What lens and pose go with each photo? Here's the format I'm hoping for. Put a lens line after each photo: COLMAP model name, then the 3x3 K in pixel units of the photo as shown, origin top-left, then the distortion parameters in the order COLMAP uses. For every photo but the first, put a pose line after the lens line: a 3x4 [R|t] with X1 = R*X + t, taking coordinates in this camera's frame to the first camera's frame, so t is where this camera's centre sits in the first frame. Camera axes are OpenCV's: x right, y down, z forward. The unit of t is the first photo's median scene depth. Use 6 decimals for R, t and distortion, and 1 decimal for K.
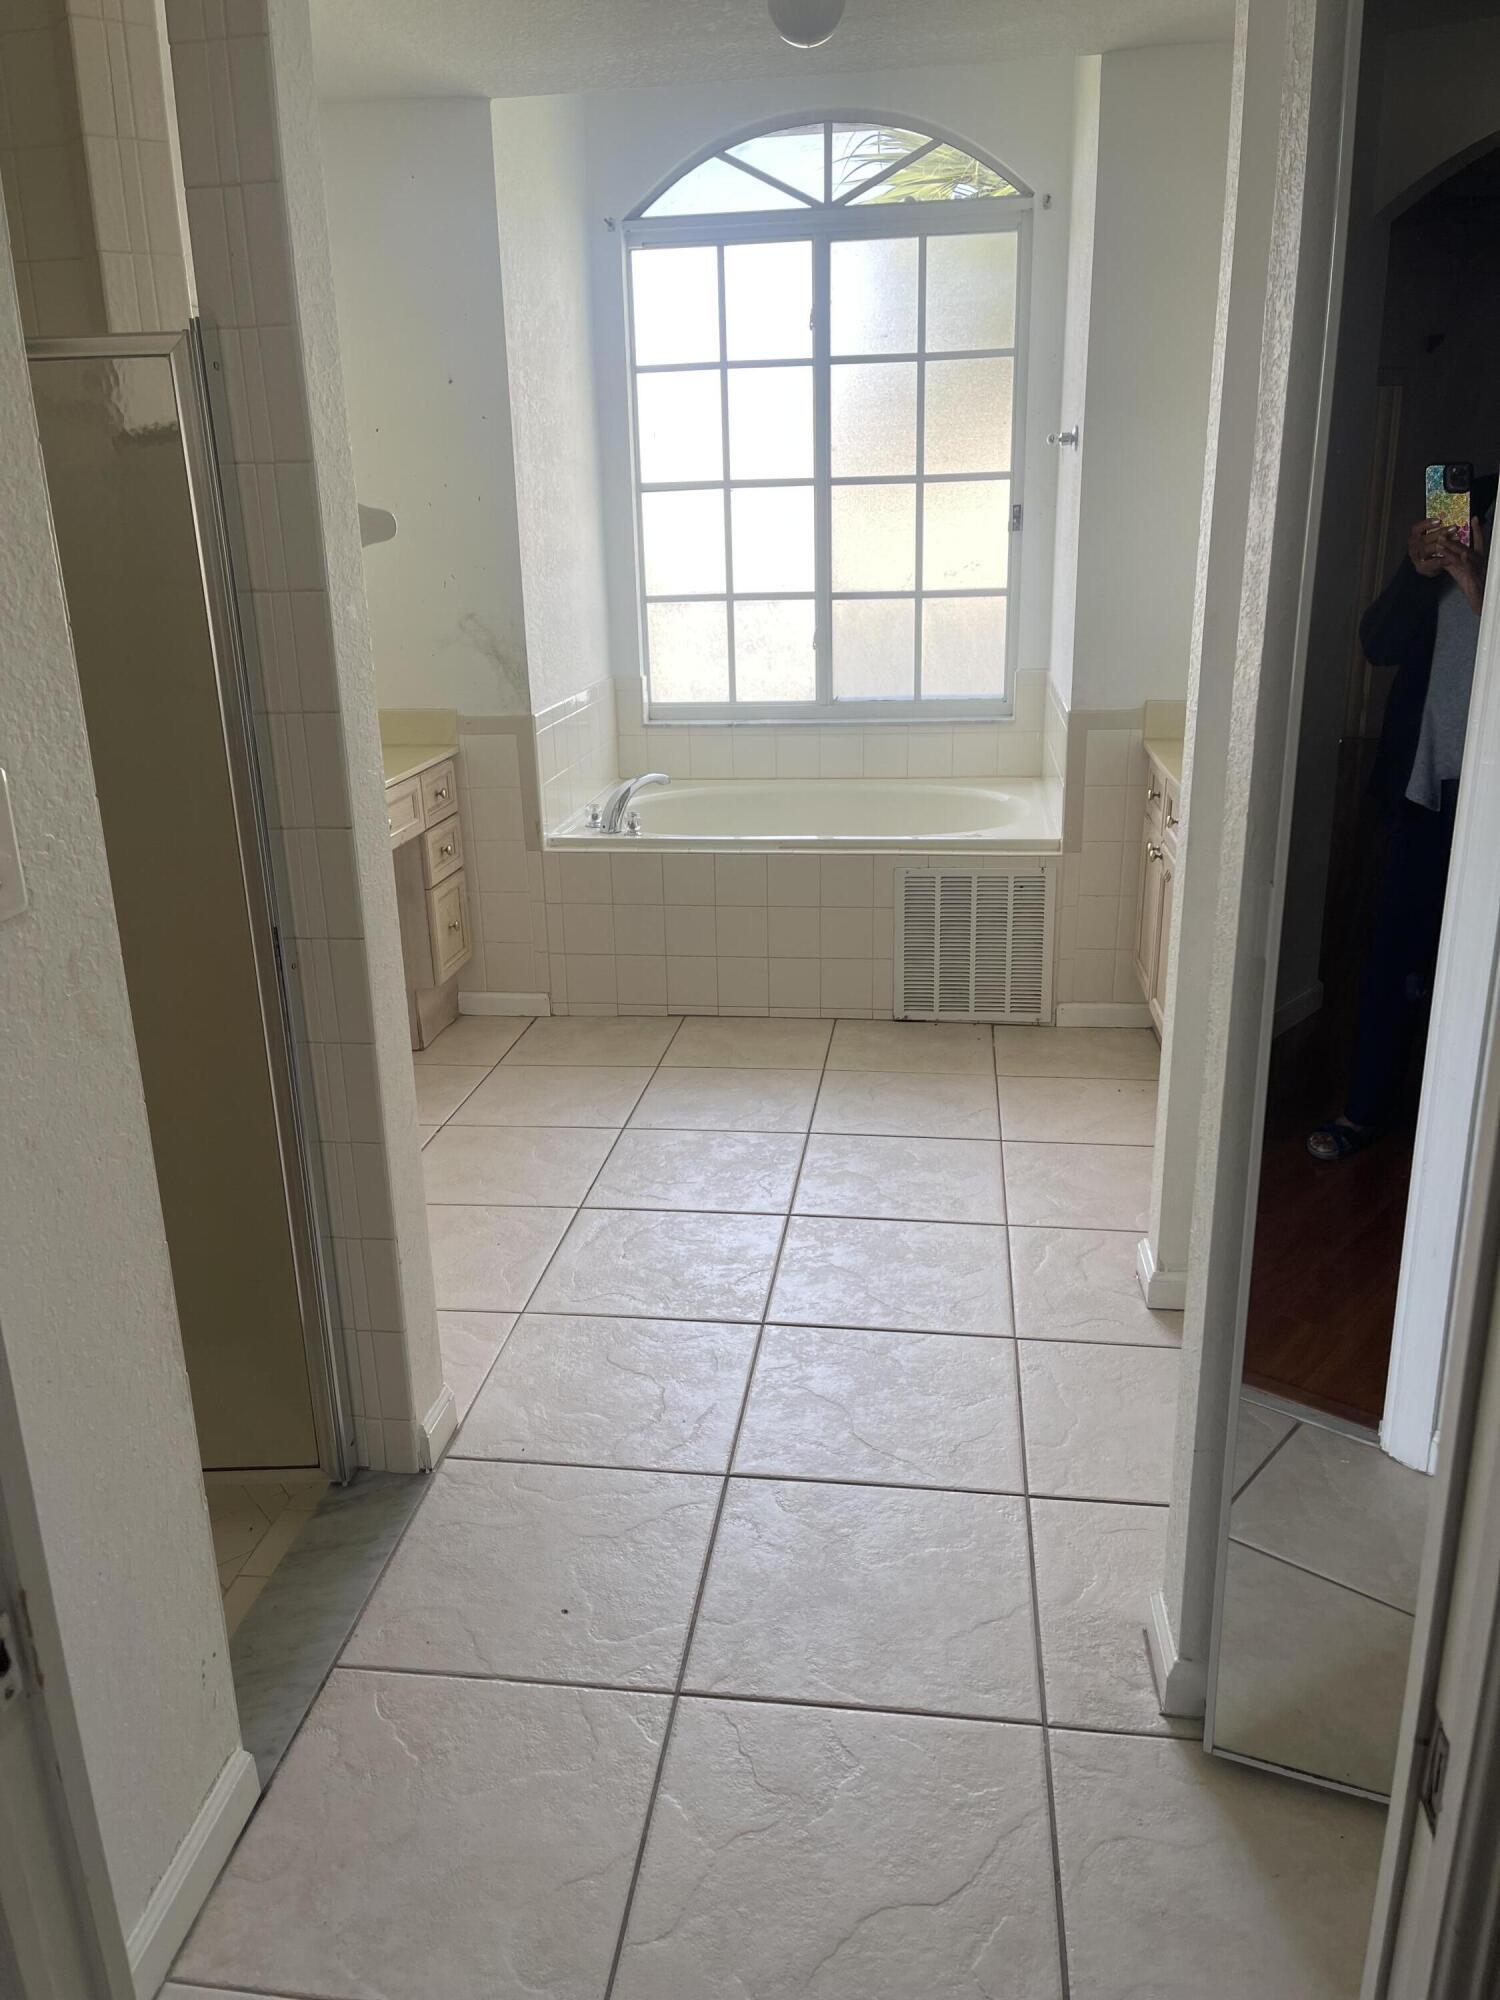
lens RADIAL K [[1528.1, 0, 725.8], [0, 1528.1, 1012.6], [0, 0, 1]] dist [0.098025, -0.116645]
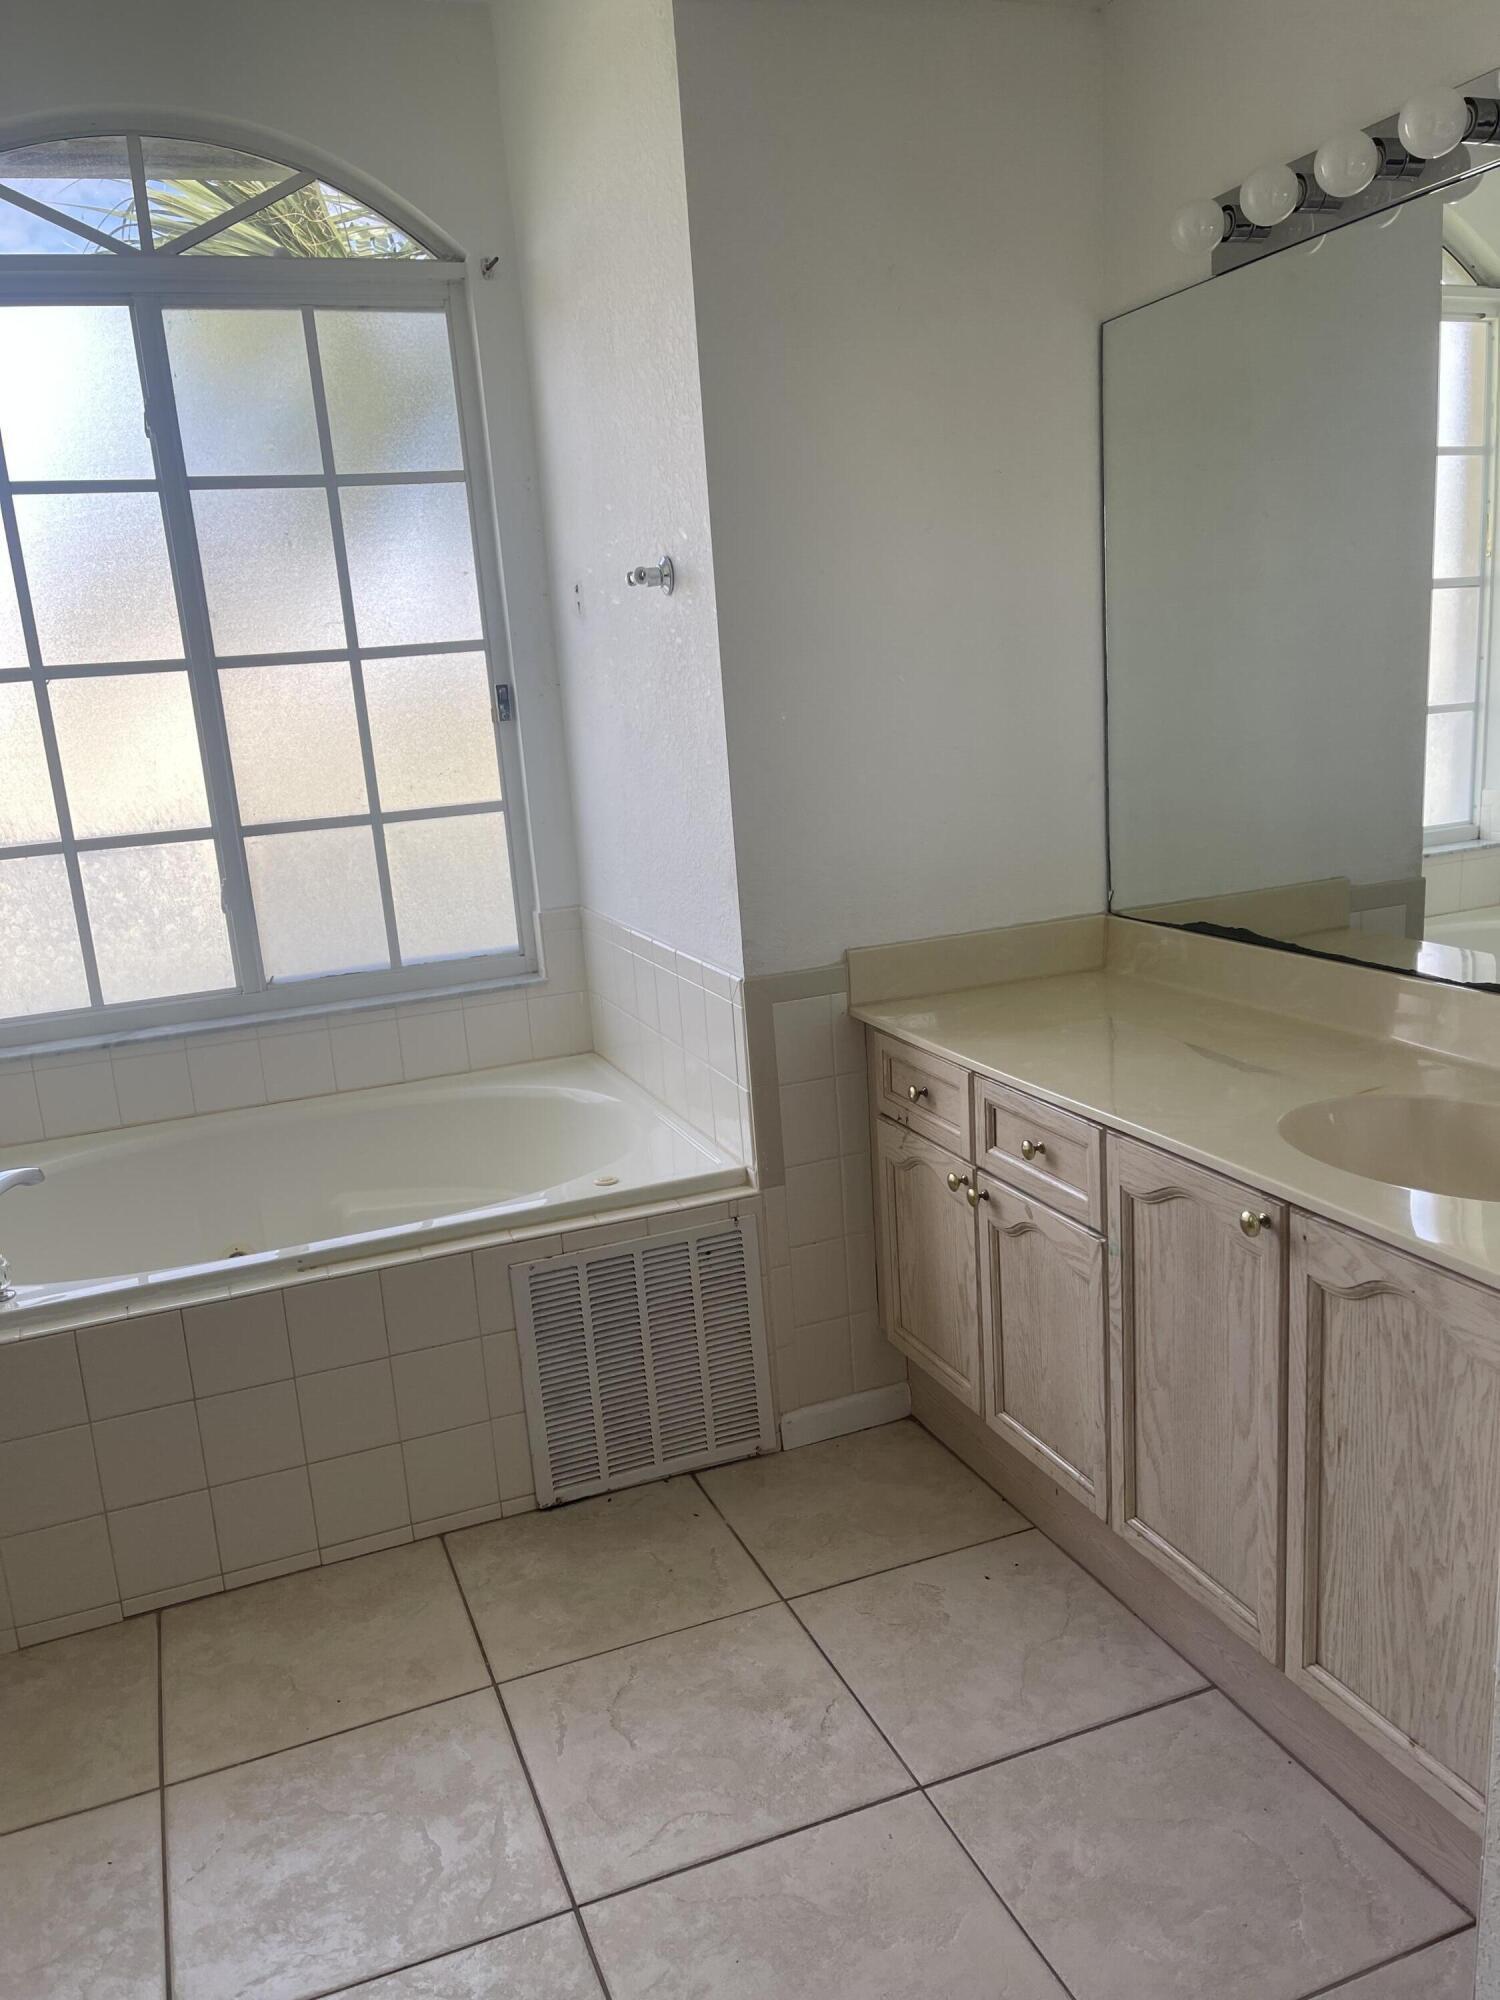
lens RADIAL K [[1528.1, 0, 725.8], [0, 1528.1, 1012.6], [0, 0, 1]] dist [0.098025, -0.116645]
pose [[0.876478, -0.147428, 0.458314, -0.072003], [0.201068, 0.977057, -0.070227, -0.124842], [-0.437446, 0.153705, 0.886011, 0.394145]]
